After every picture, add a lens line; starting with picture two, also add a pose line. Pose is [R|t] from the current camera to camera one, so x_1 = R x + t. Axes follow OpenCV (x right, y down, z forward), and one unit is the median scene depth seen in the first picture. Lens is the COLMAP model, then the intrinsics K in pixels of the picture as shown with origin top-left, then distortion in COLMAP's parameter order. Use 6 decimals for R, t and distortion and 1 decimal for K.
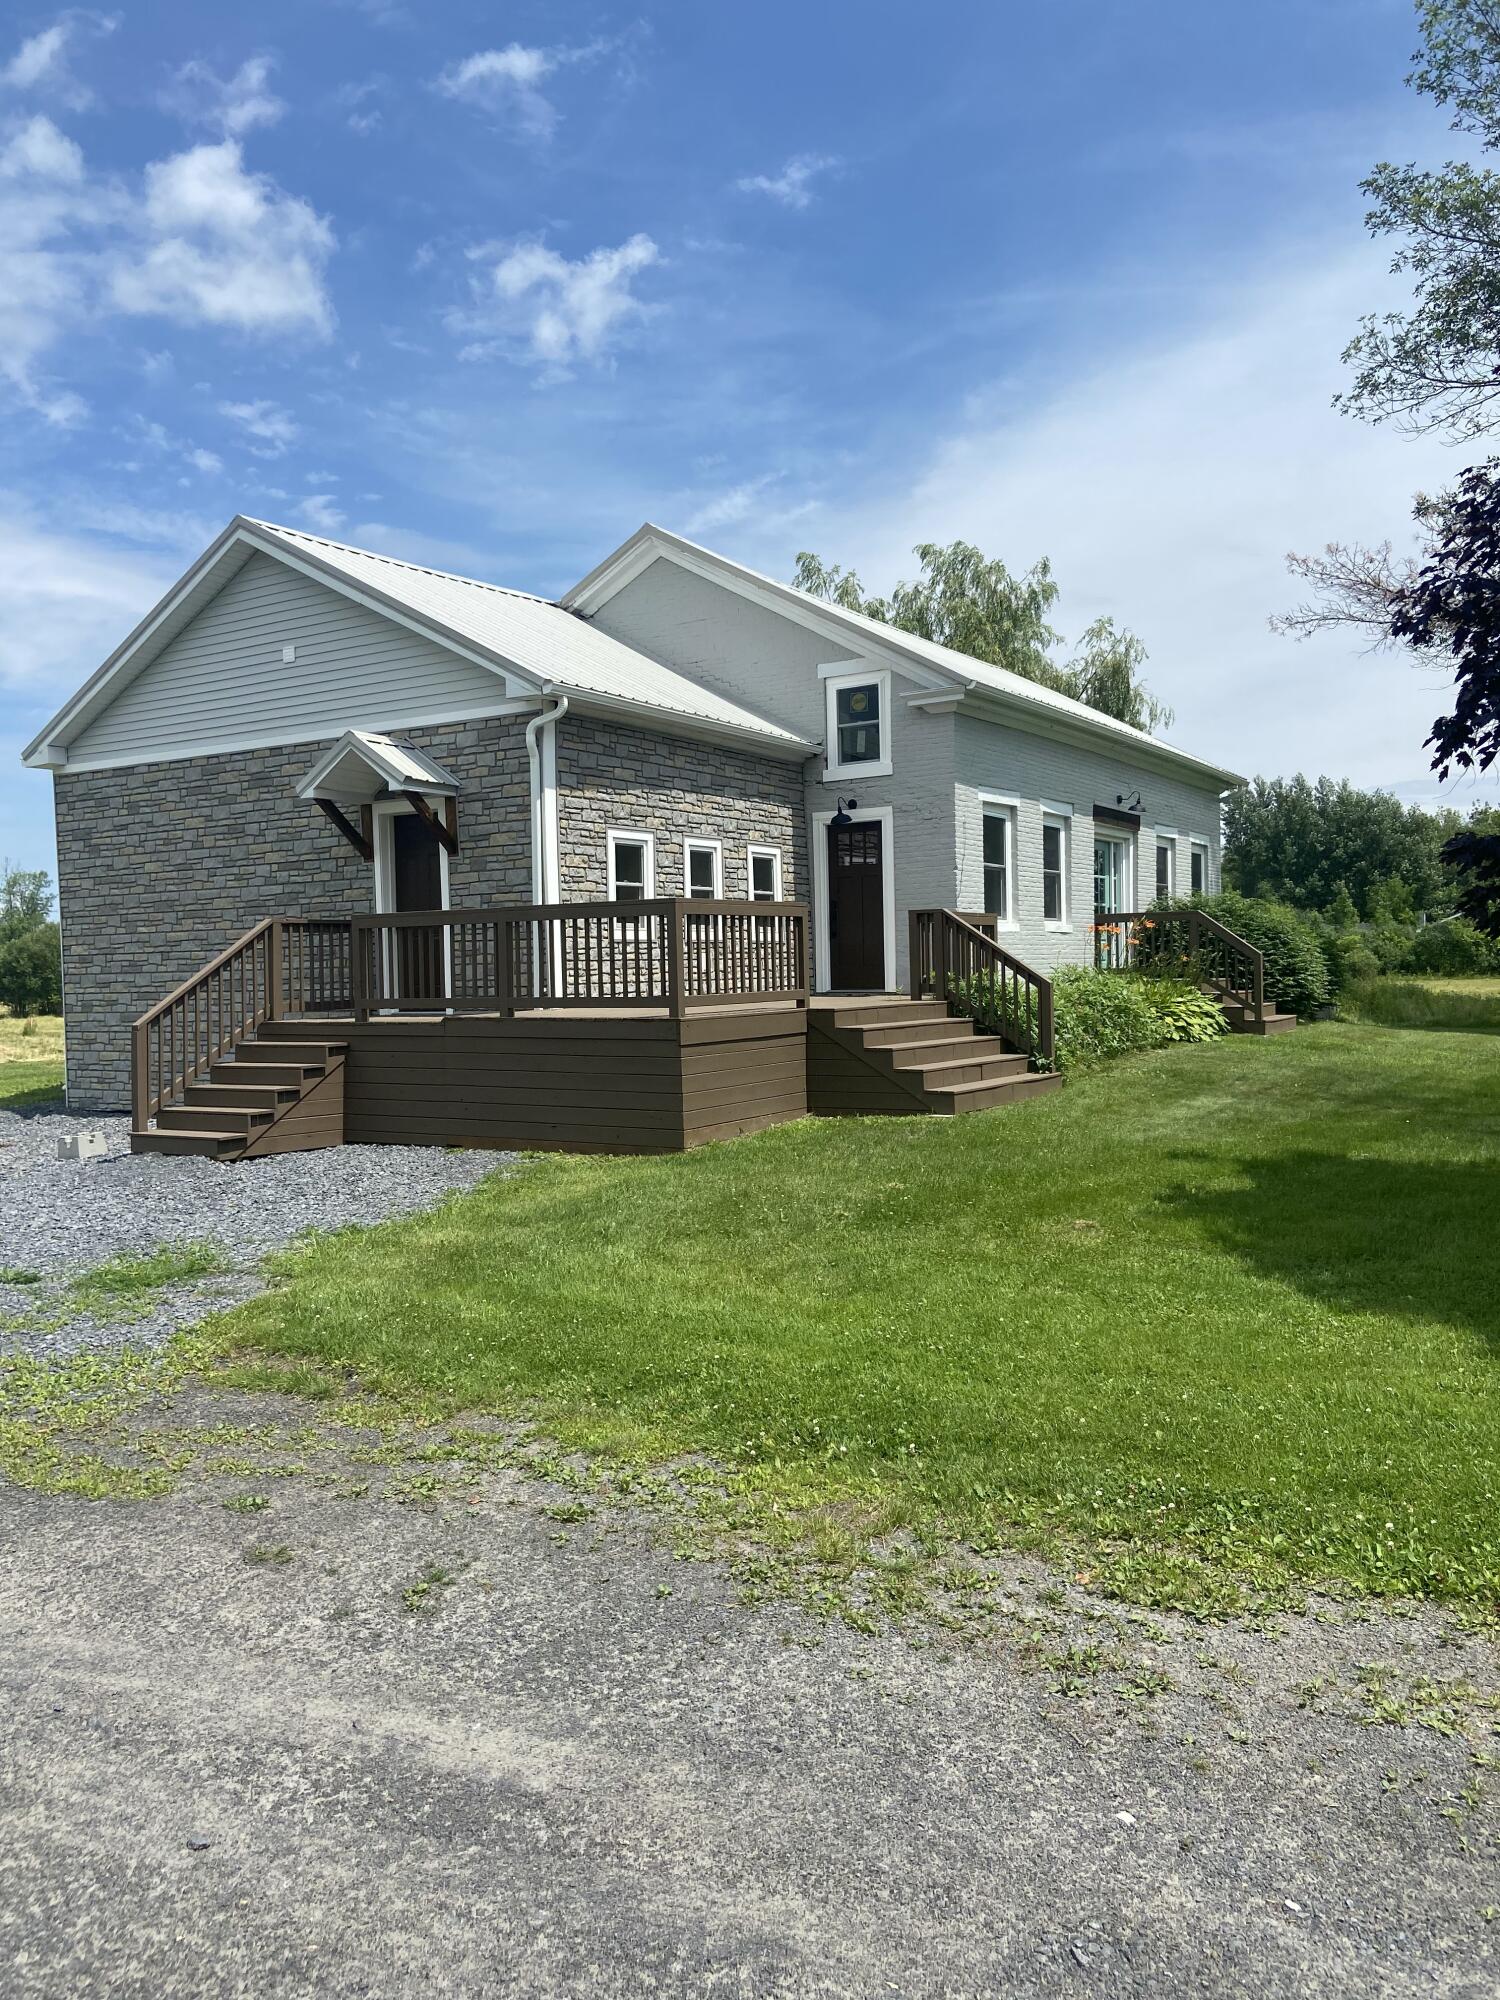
lens RADIAL K [[1504.5, 0, 751.9], [0, 1504.5, 1005.5], [0, 0, 1]] dist [0.019343, -0.004674]
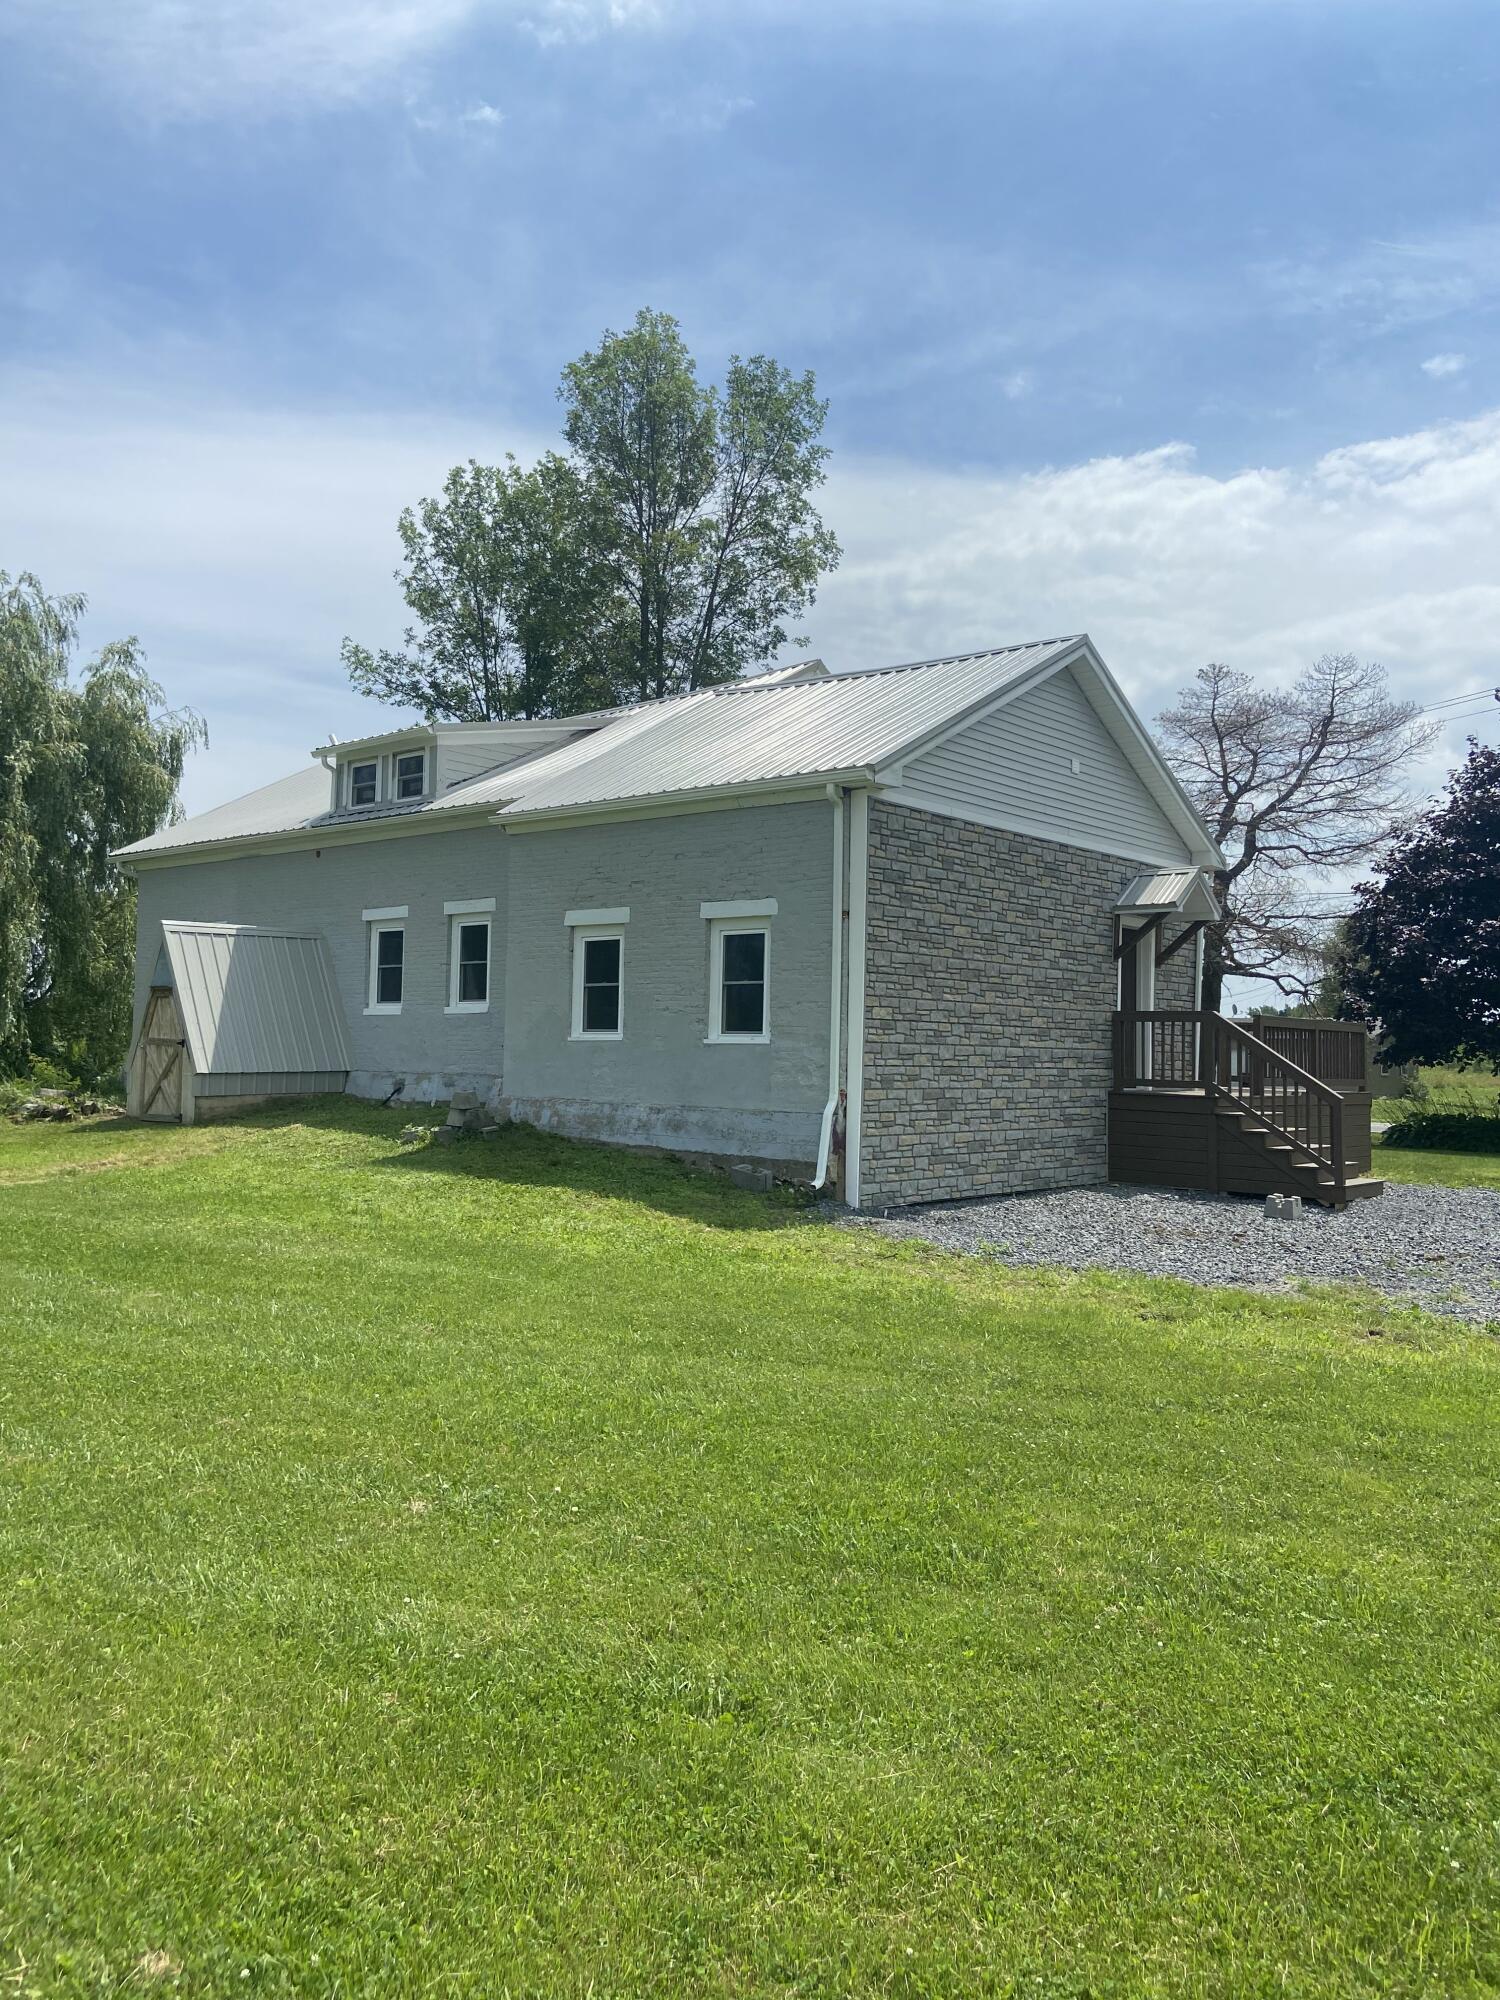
lens RADIAL K [[1504.5, 0, 750.8], [0, 1504.5, 995.3], [0, 0, 1]] dist [0.019343, -0.004674]
pose [[0.179767, 0.067442, 0.981395, -1.395005], [0.002476, 0.997613, -0.069009, 0.011290], [-0.983706, 0.014835, 0.179171, 1.016216]]
